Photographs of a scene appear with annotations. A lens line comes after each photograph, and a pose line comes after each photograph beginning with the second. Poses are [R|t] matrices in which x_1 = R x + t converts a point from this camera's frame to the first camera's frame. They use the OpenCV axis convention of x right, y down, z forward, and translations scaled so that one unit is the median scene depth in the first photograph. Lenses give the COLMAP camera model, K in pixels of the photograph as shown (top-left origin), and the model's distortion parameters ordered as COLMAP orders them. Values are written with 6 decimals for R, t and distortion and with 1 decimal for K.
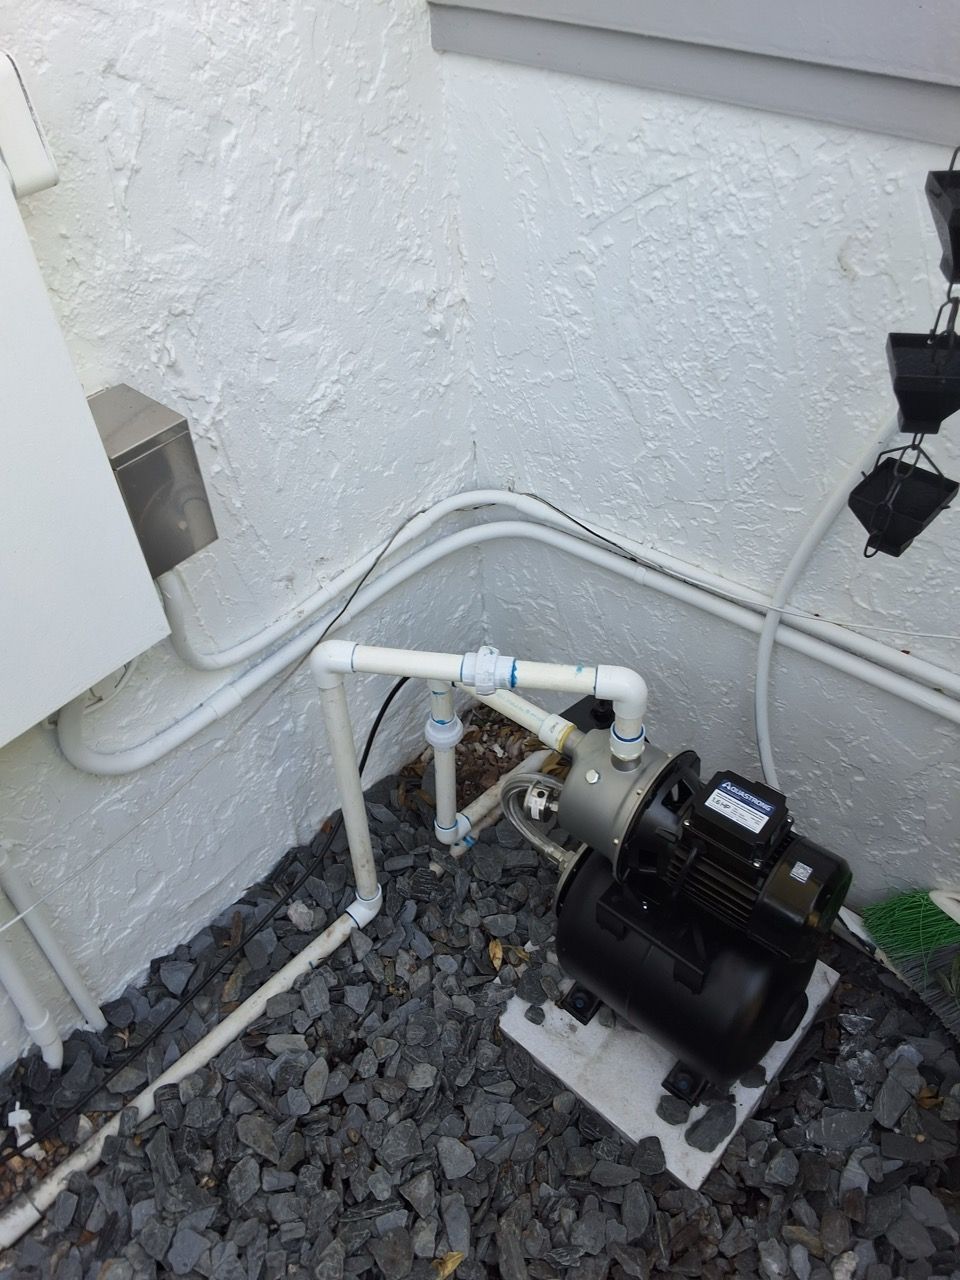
lens RADIAL K [[1037.2, 0, 491.0], [0, 1037.2, 641.8], [0, 0, 1]] dist [0.150425, -0.224672]
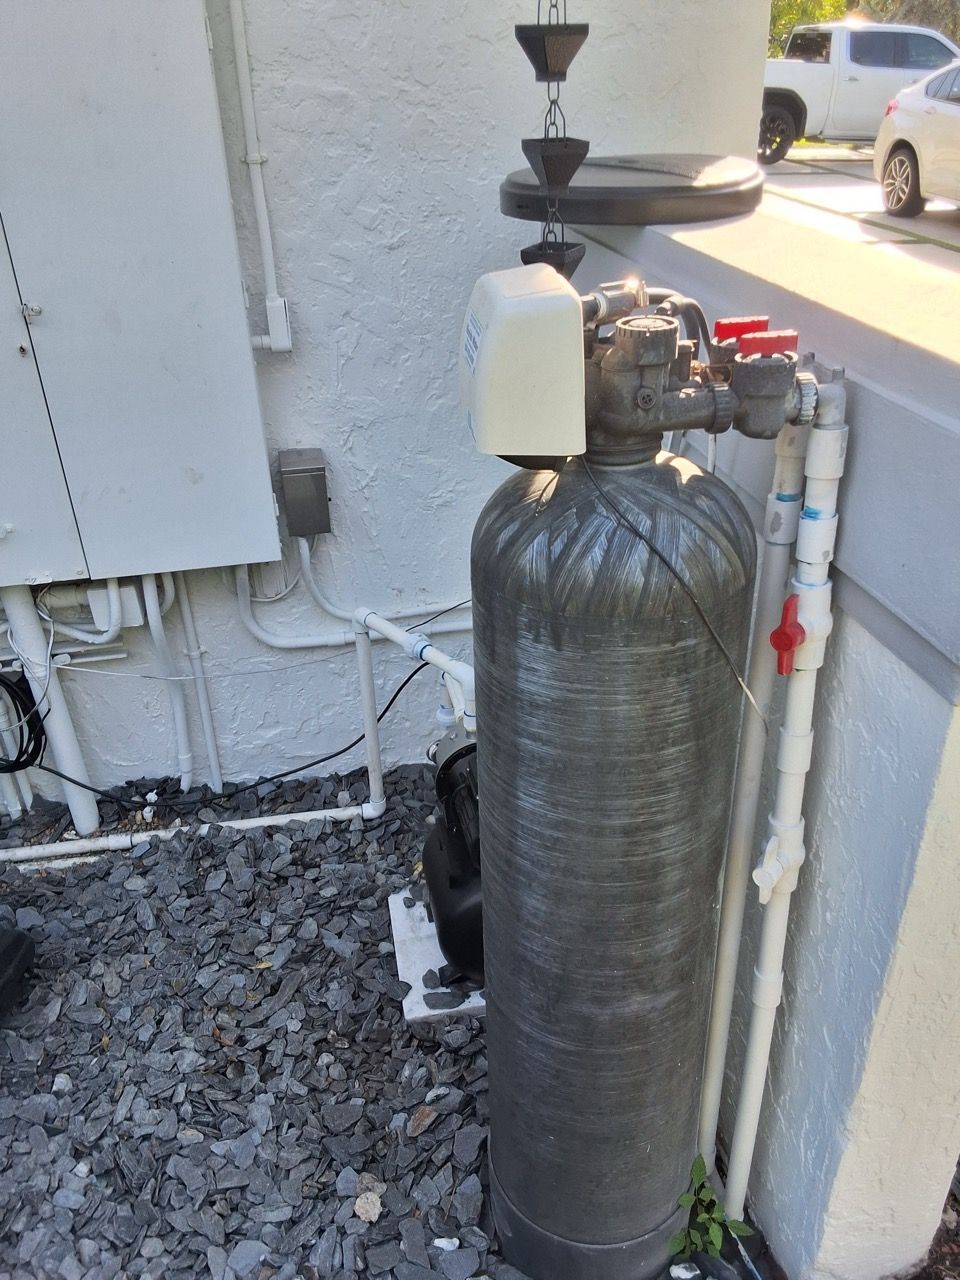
lens RADIAL K [[1037.2, 0, 491.0], [0, 1037.2, 641.8], [0, 0, 1]] dist [0.150425, -0.224672]
pose [[0.790292, 0.330440, -0.515991, 0.849168], [-0.437258, 0.894074, -0.097140, 0.116944], [0.429236, 0.302391, 0.851068, -0.385365]]
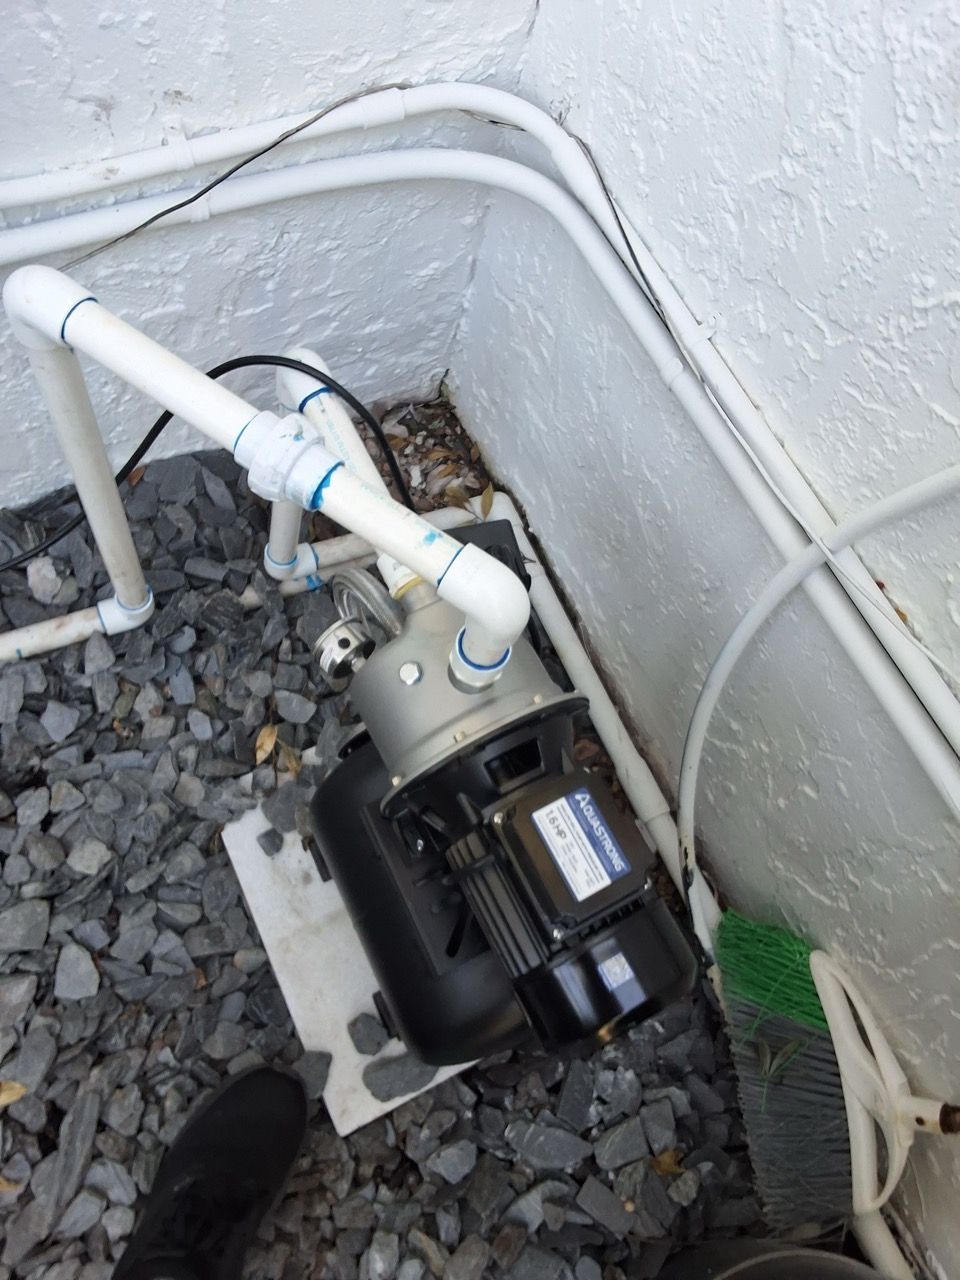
lens RADIAL K [[1047.2, 0, 497.4], [0, 1047.2, 640.7], [0, 0, 1]] dist [0.125741, -0.180388]
pose [[0.900401, 0.431947, 0.051954, 0.092821], [-0.419847, 0.831395, 0.364019, -0.119373], [0.114043, -0.349576, 0.929941, 0.384862]]
